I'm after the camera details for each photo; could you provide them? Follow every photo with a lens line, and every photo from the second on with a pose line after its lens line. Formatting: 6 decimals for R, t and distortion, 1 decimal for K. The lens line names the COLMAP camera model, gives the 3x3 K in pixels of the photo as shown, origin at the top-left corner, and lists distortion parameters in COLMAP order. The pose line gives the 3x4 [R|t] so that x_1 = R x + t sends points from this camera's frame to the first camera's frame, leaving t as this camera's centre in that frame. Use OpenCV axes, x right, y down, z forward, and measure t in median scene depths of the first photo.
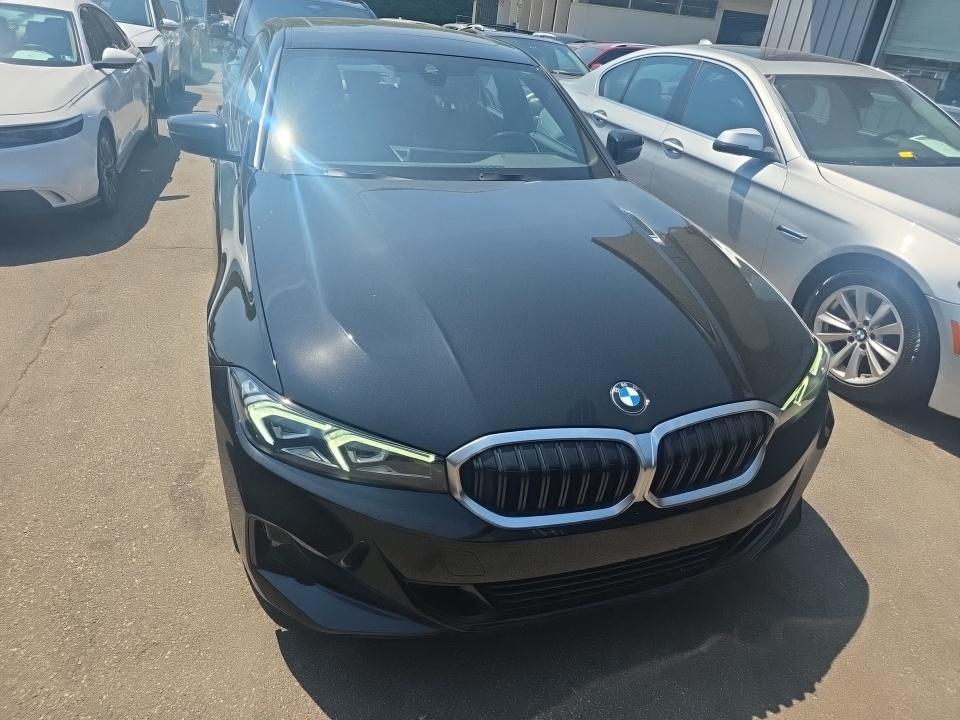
lens RADIAL K [[648.1, 0, 486.5], [0, 648.1, 361.0], [0, 0, 1]] dist [0.033694, -0.029399]
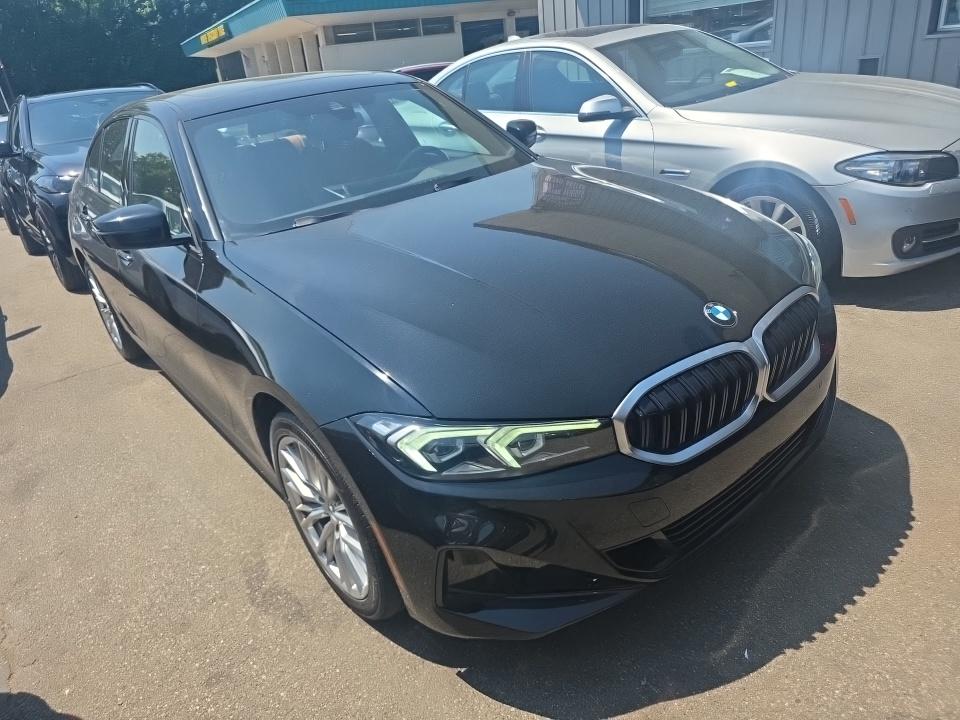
lens RADIAL K [[648.1, 0, 484.3], [0, 648.1, 355.8], [0, 0, 1]] dist [0.033694, -0.029399]
pose [[0.918861, -0.326740, 0.221214, -0.286419], [0.337584, 0.941218, -0.012021, 0.001512], [-0.204283, 0.085724, 0.975151, 0.020087]]
